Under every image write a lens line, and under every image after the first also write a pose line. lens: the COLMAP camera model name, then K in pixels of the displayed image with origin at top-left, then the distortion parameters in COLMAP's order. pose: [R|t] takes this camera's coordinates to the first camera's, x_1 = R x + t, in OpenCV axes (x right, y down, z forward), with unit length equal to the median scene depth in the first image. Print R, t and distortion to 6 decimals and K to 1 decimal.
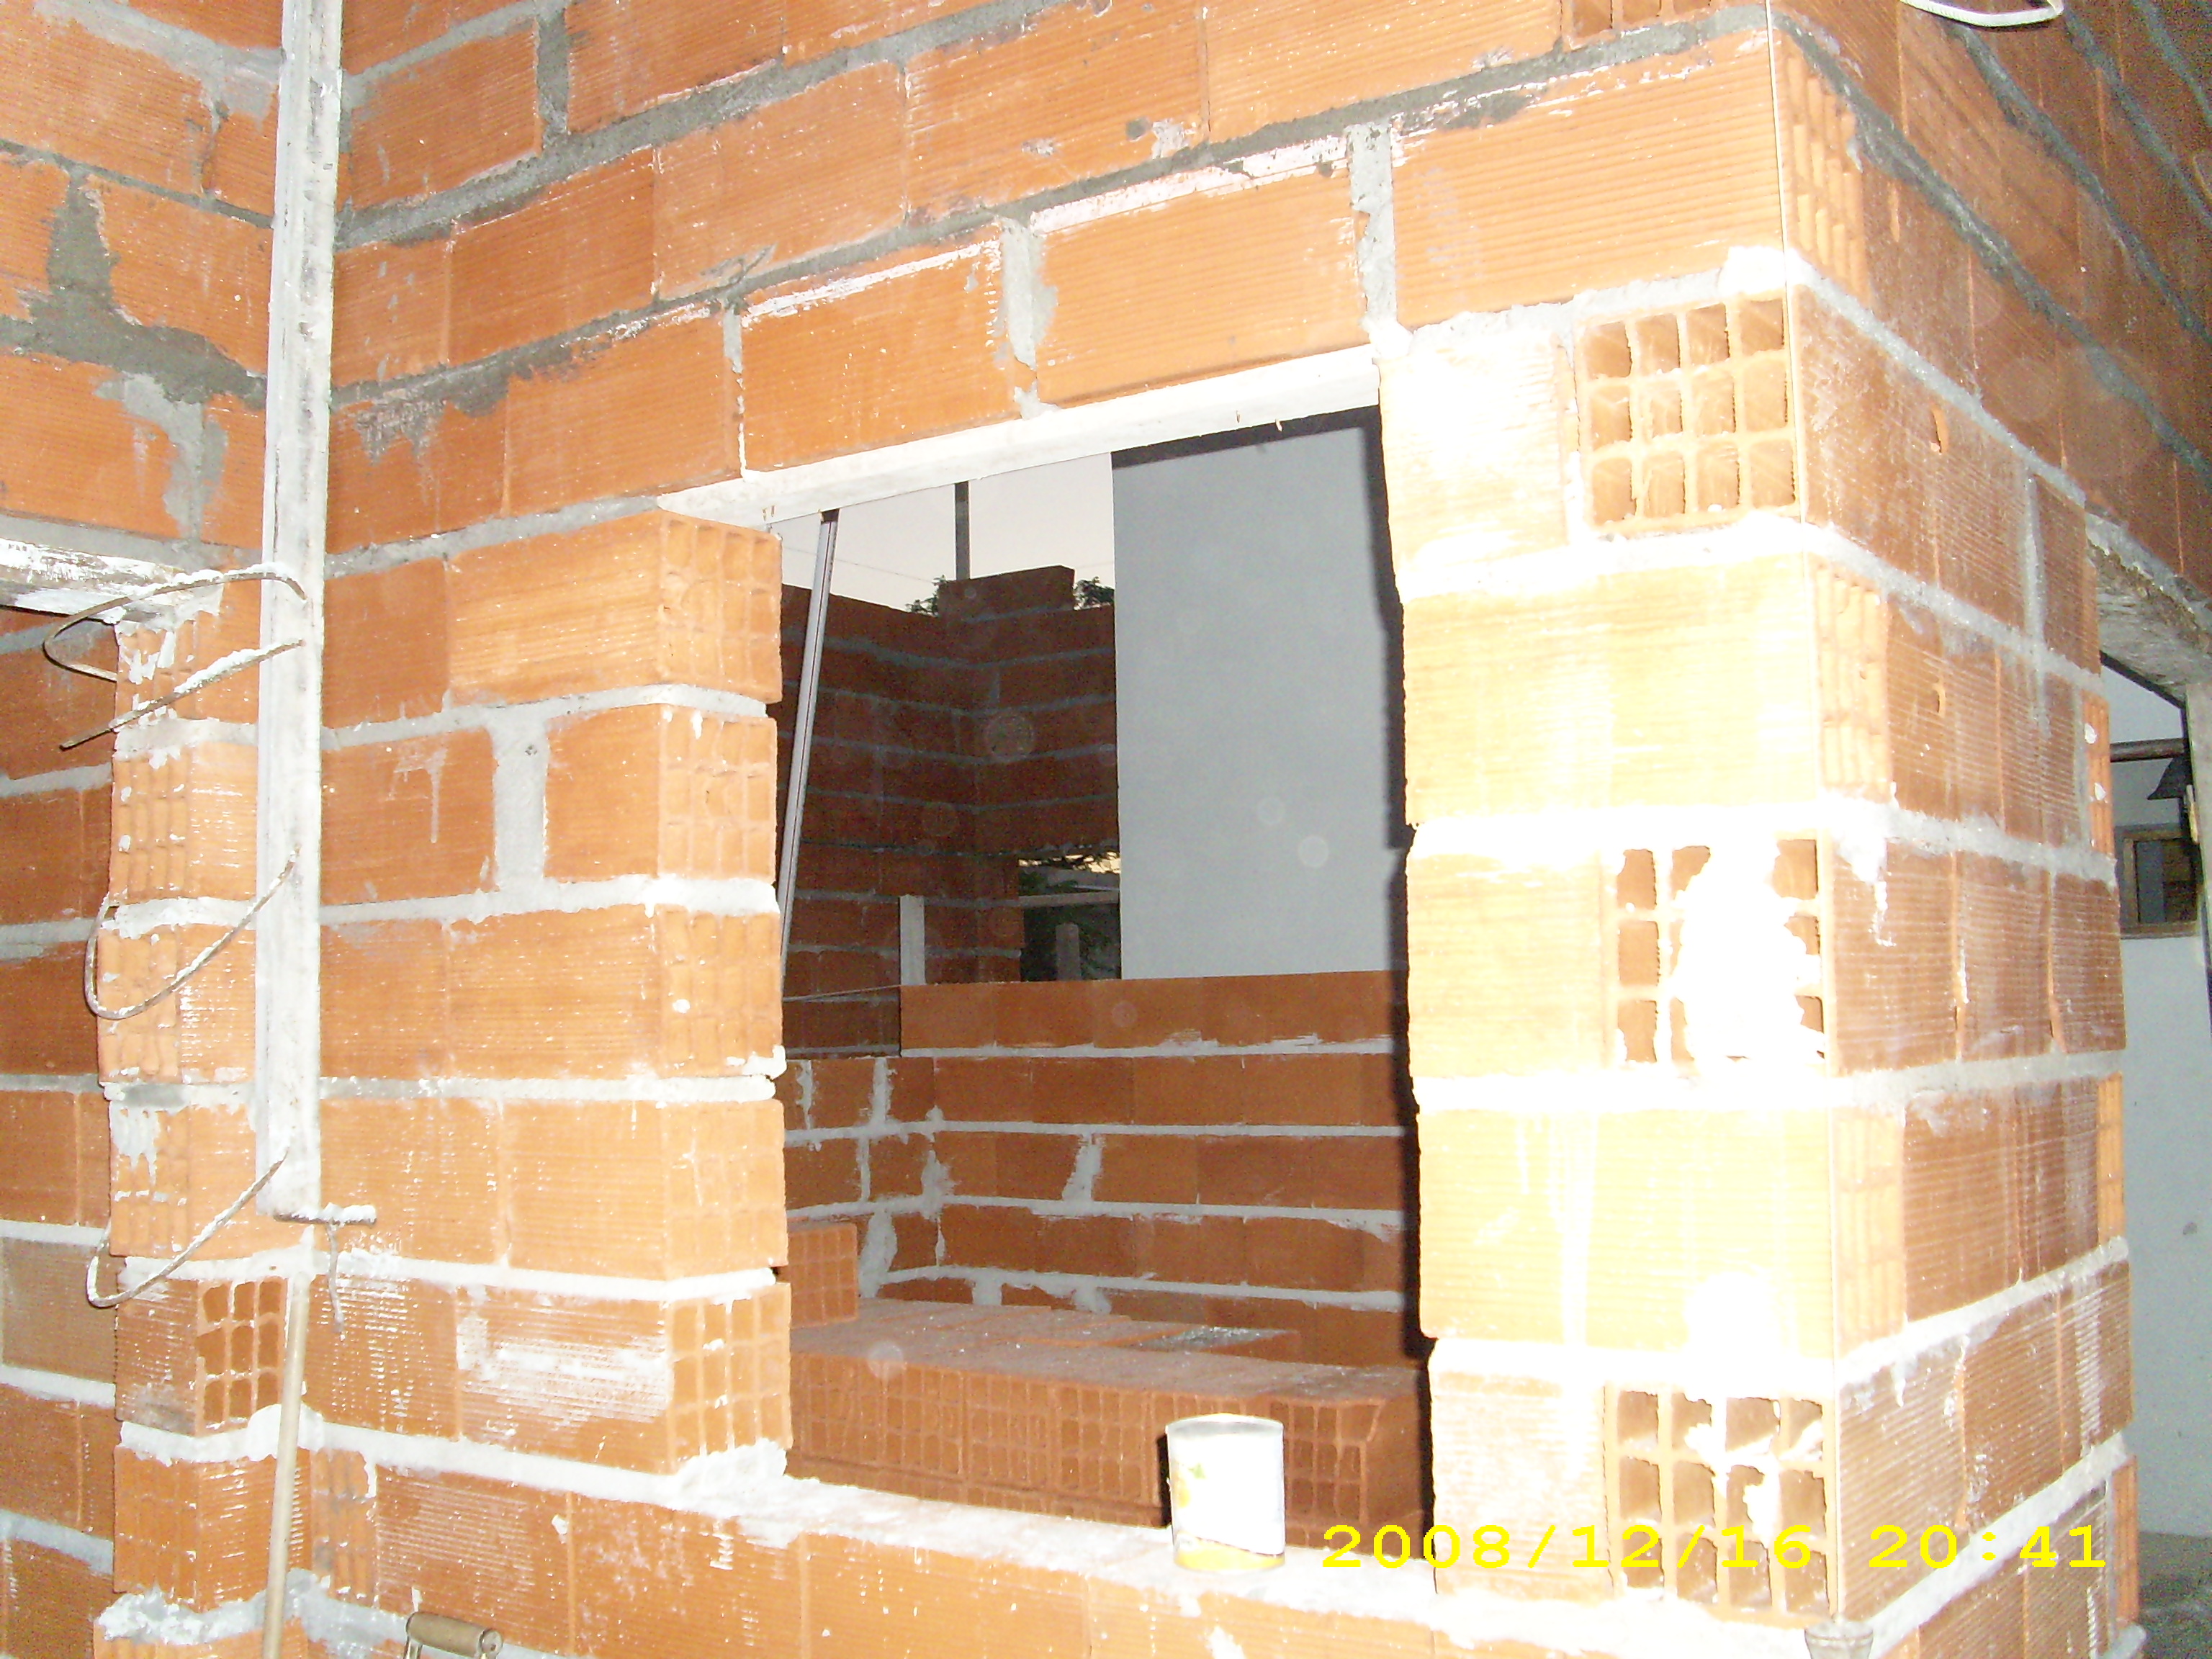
lens RADIAL K [[2292.9, 0, 1062.5], [0, 2292.9, 834.8], [0, 0, 1]] dist [-0.181153, 0.121390]
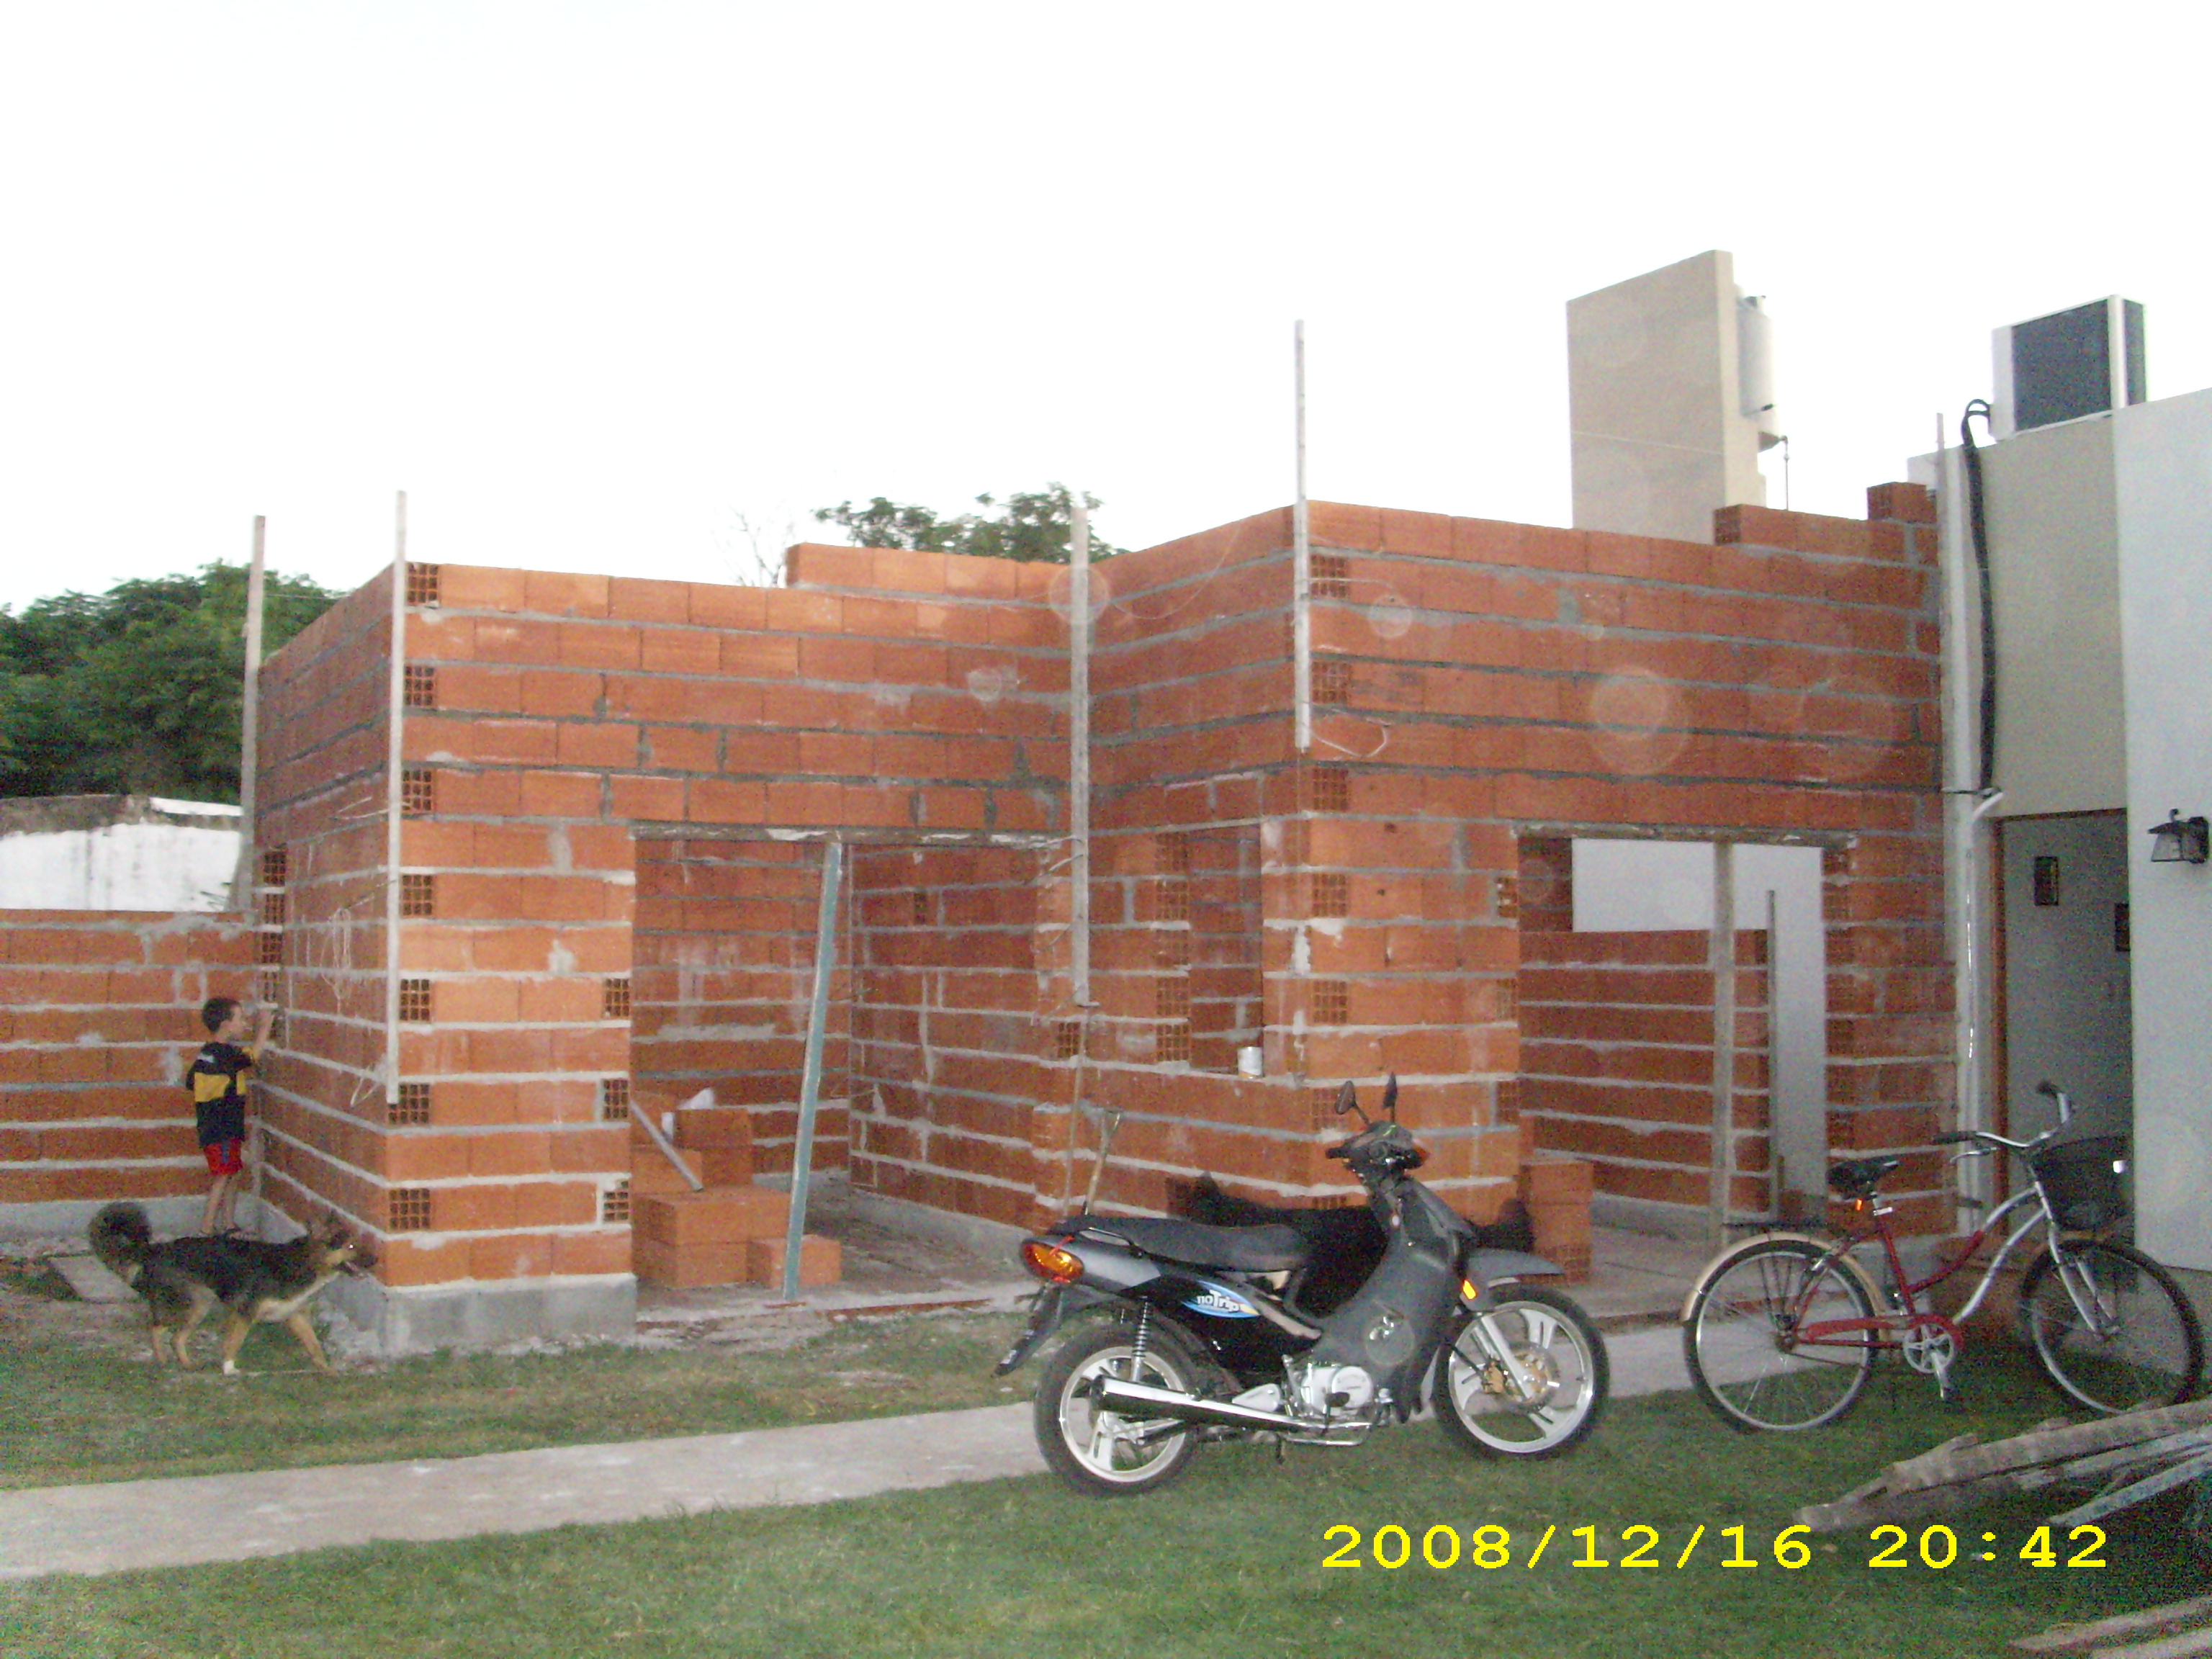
lens RADIAL K [[2292.9, 0, 1062.5], [0, 2292.9, 834.8], [0, 0, 1]] dist [-0.181153, 0.121390]
pose [[0.897847, -0.005728, -0.440271, 1.339375], [0.023300, 0.999132, 0.034517, -0.255067], [0.439691, -0.041249, 0.897201, -2.491814]]
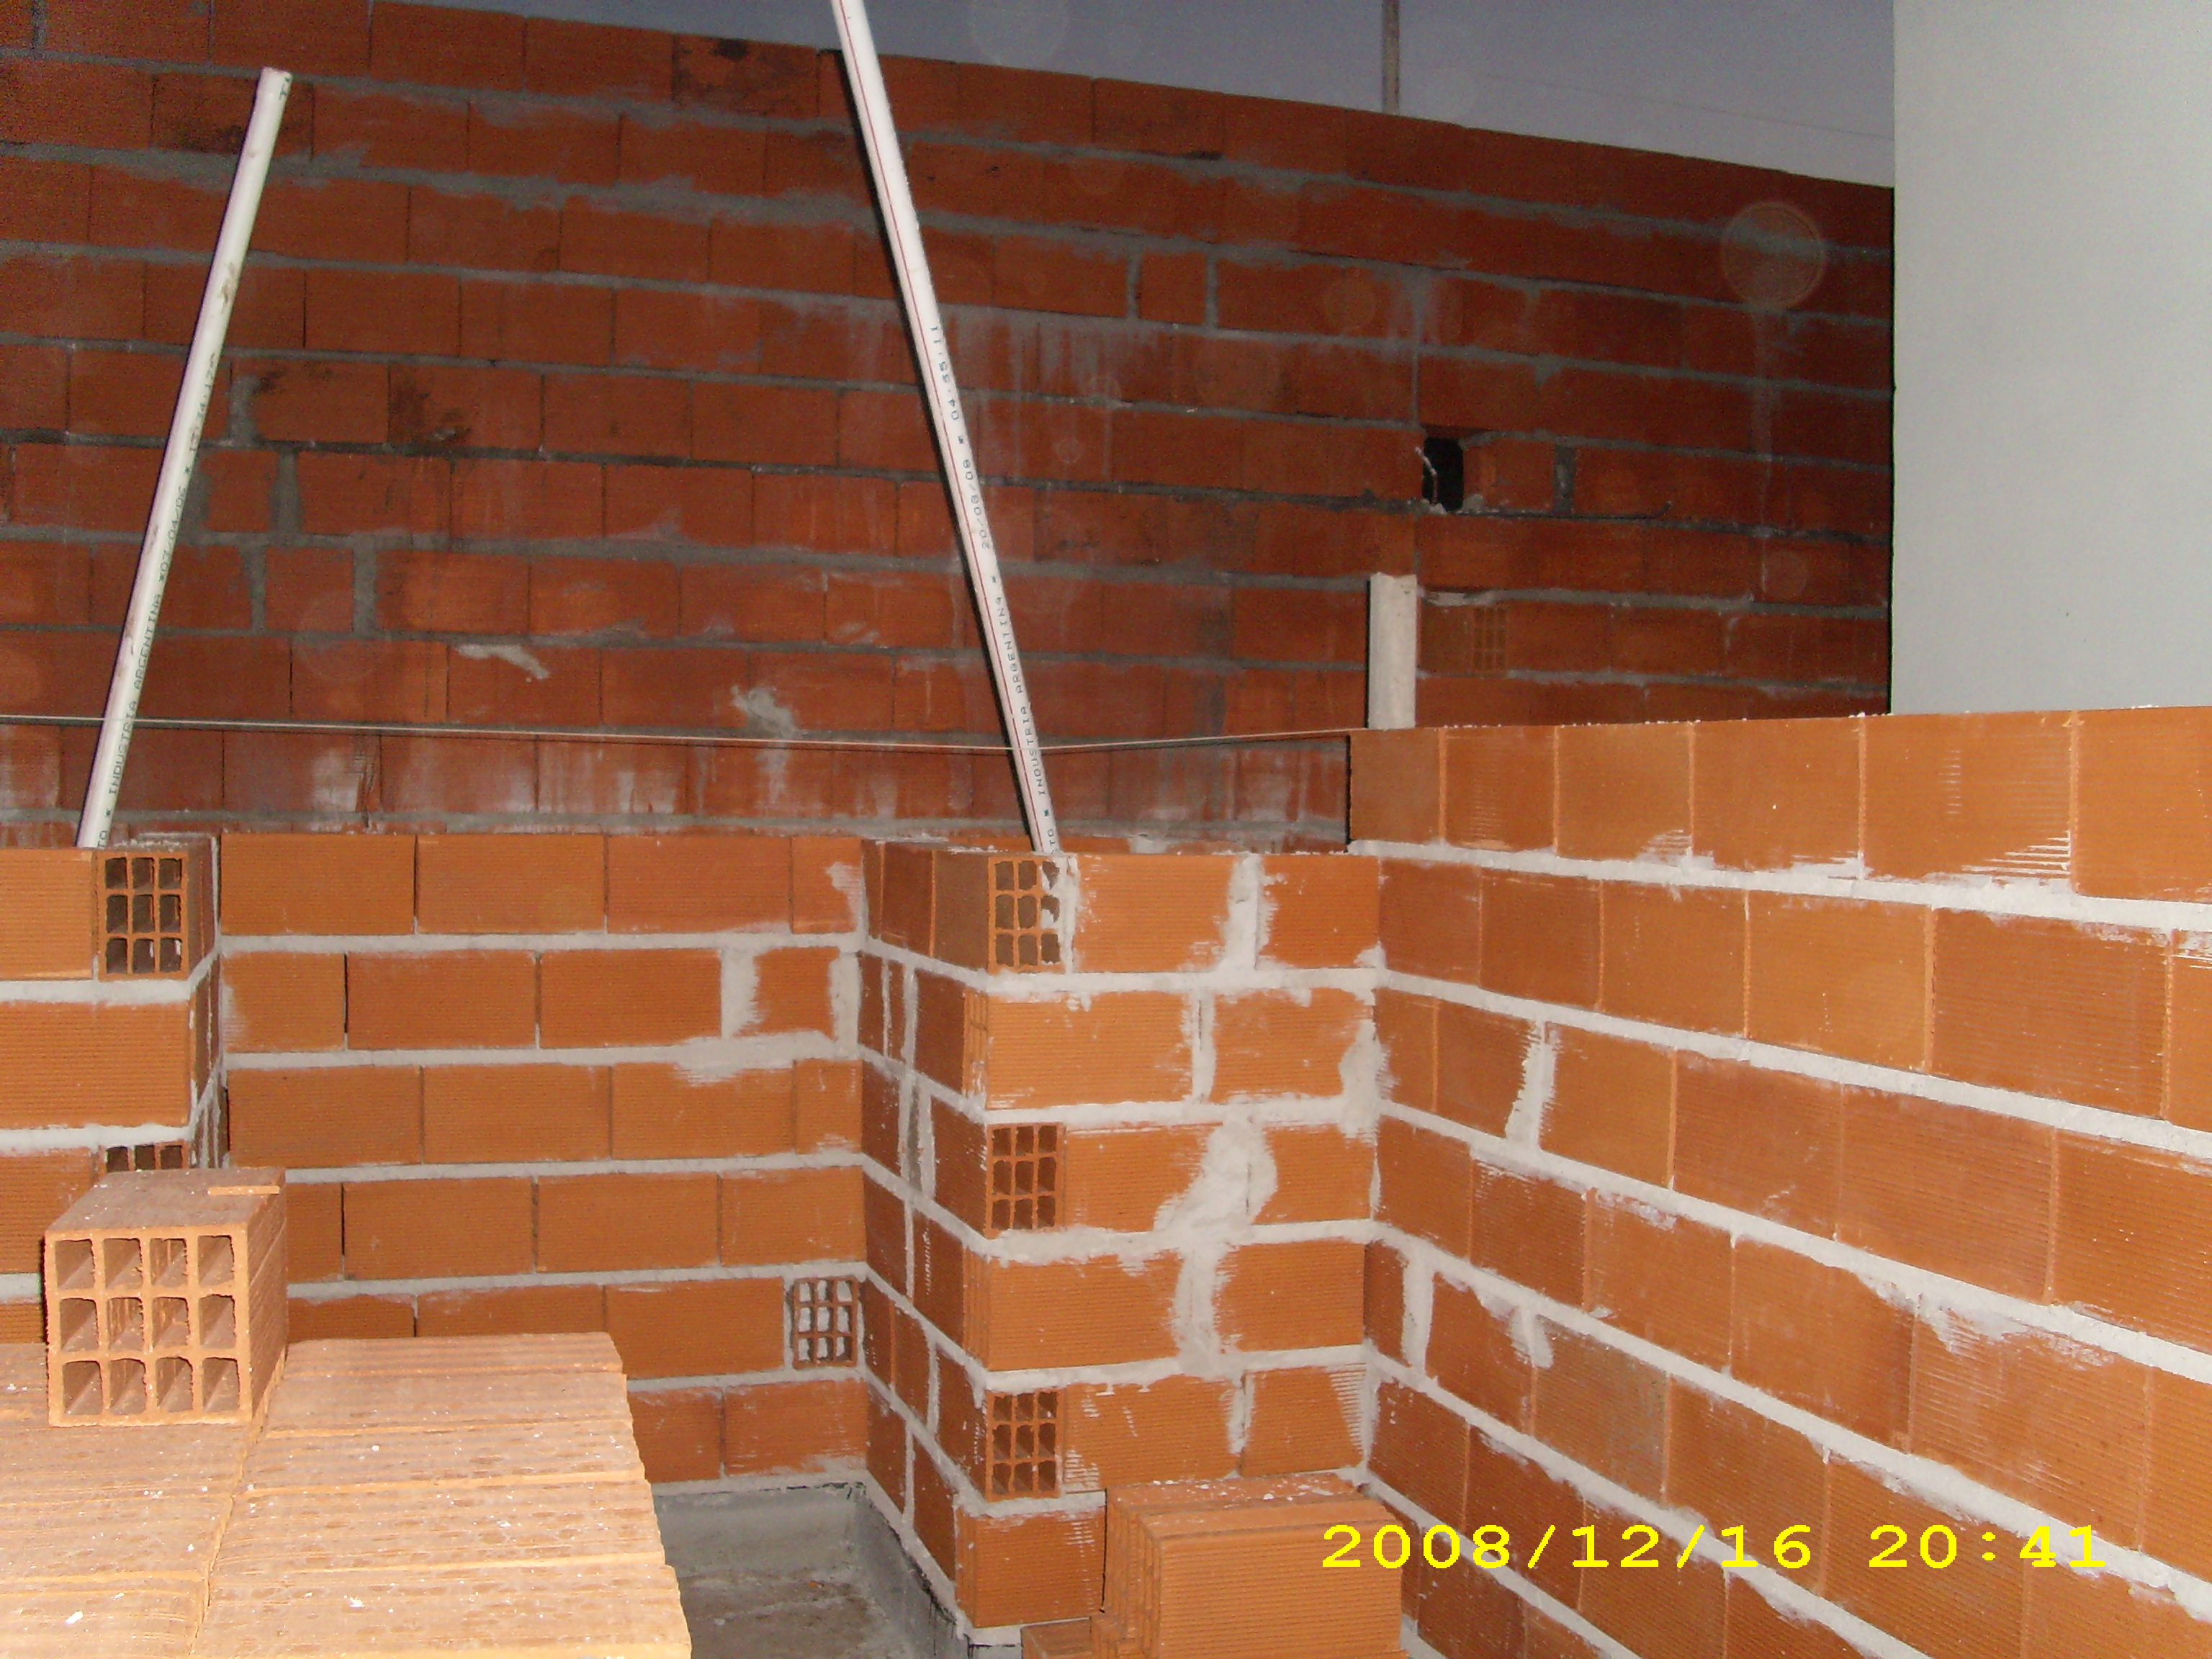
lens RADIAL K [[2292.9, 0, 1062.5], [0, 2292.9, 834.8], [0, 0, 1]] dist [-0.181153, 0.121390]
pose [[0.806935, 0.045132, -0.588913, 0.521861], [0.019950, 0.994425, 0.103545, 0.077042], [0.590303, -0.095303, 0.801536, 1.219747]]
